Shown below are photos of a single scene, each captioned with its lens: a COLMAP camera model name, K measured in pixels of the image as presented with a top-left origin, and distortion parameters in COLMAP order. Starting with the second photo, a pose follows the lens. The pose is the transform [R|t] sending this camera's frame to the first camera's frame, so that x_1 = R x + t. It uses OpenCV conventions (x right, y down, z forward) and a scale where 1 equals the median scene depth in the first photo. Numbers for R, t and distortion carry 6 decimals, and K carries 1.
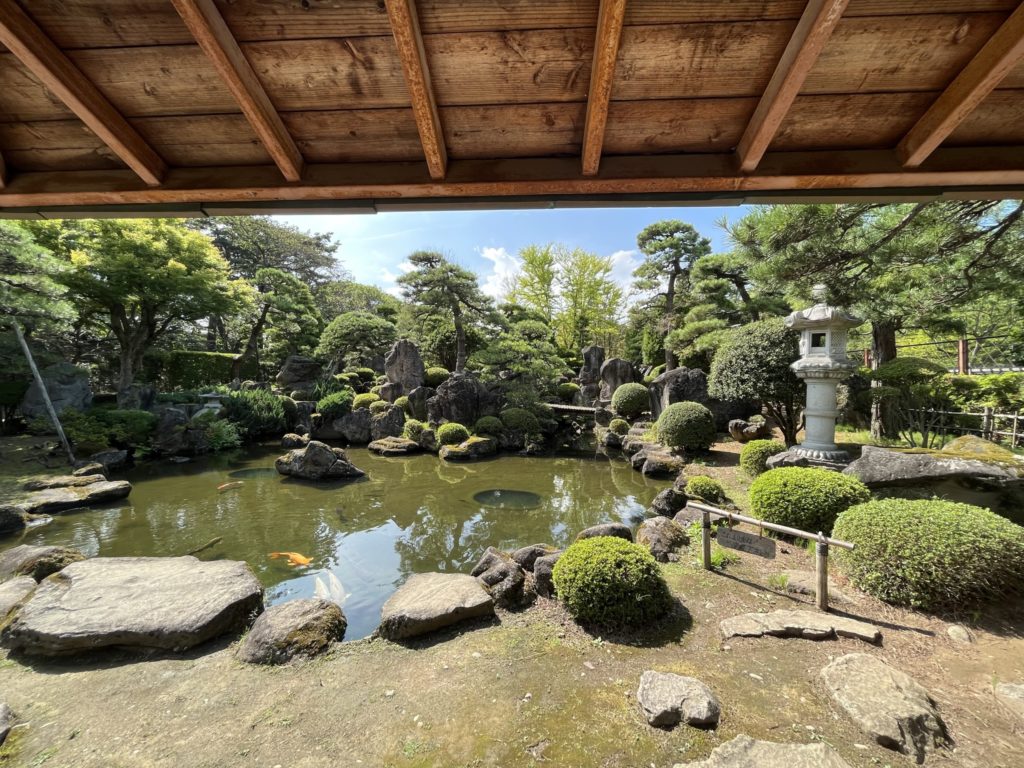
lens RADIAL K [[413.1, 0, 511.1], [0, 413.1, 380.6], [0, 0, 1]] dist [-0.003046, -0.000050]
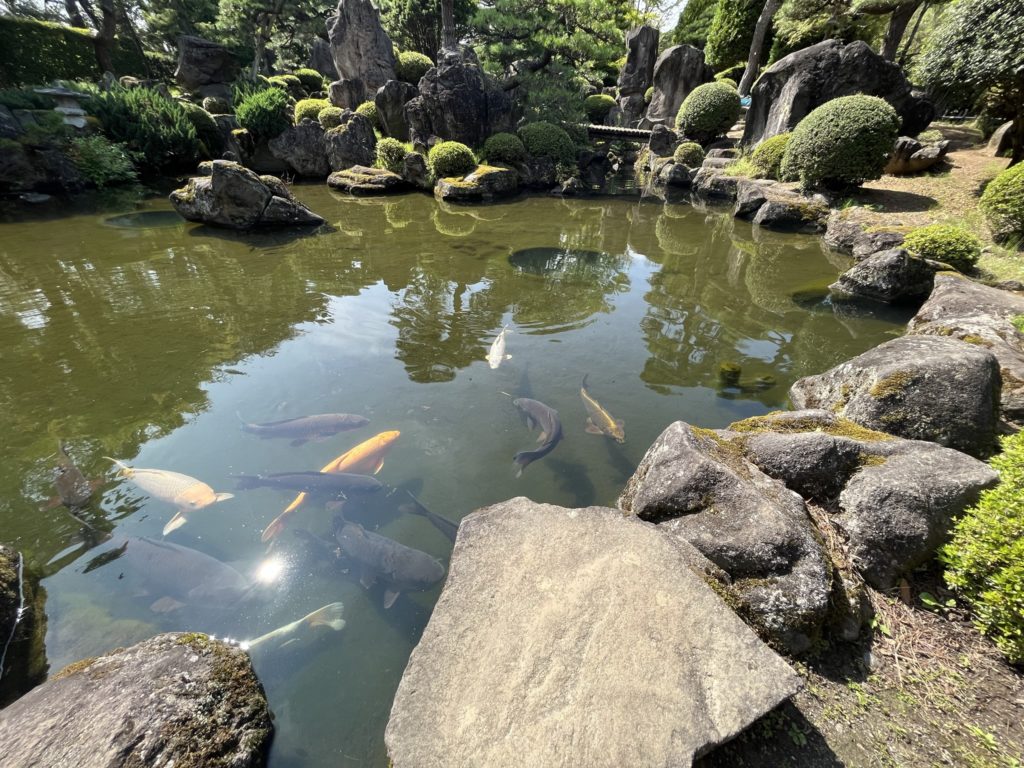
lens RADIAL K [[413.1, 0, 511.2], [0, 413.1, 382.3], [0, 0, 1]] dist [-0.003046, -0.000050]
pose [[0.999566, -0.004566, 0.029112, -0.068820], [-0.012089, 0.837432, 0.546407, 0.065721], [-0.026874, -0.546522, 0.837013, 0.256274]]
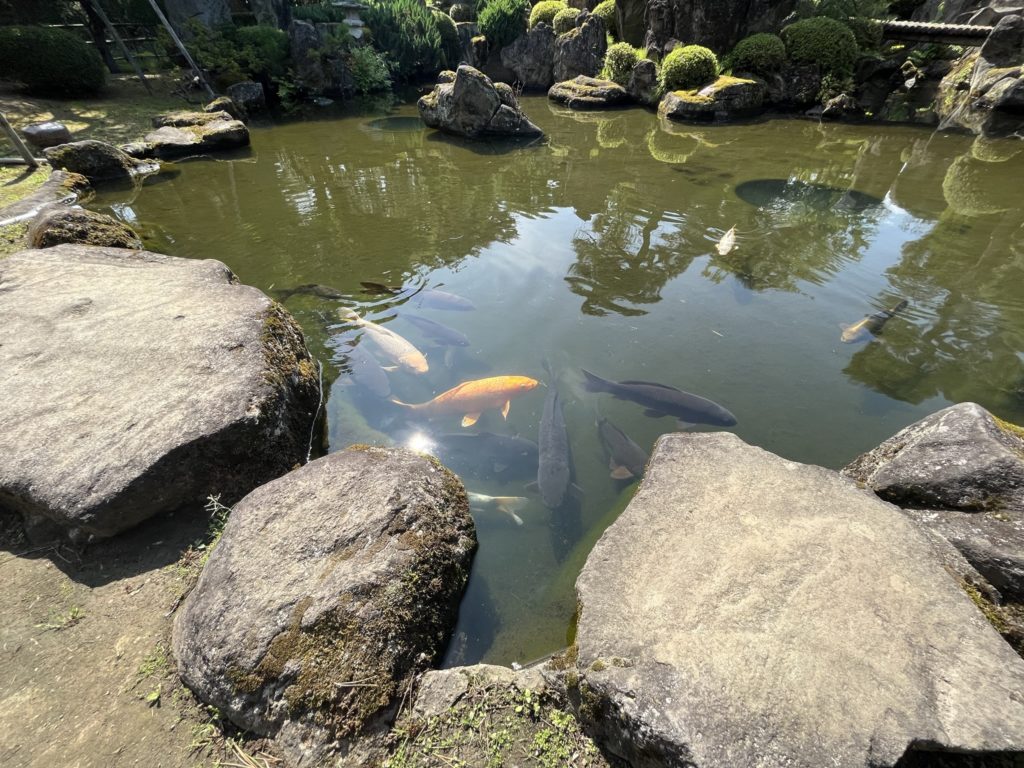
lens RADIAL K [[413.1, 0, 511.2], [0, 413.1, 381.2], [0, 0, 1]] dist [-0.003046, -0.000050]
pose [[0.918651, 0.246444, -0.308780, -0.085461], [0.020303, 0.751100, 0.659876, 0.072571], [0.394547, -0.612465, 0.684996, 0.246594]]
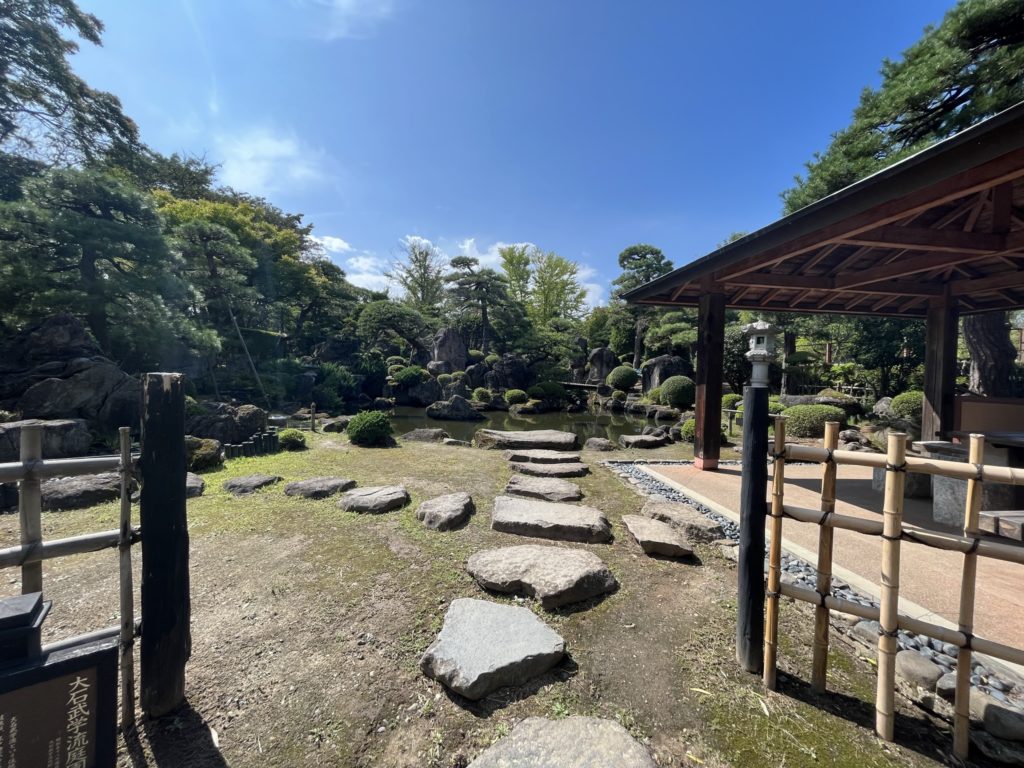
lens RADIAL K [[413.1, 0, 511.7], [0, 413.1, 381.8], [0, 0, 1]] dist [-0.003046, -0.000050]
pose [[0.984049, 0.020886, 0.176669, -0.410715], [-0.026043, 0.999298, 0.026919, 0.040330], [-0.175983, -0.031091, 0.983902, -0.380087]]
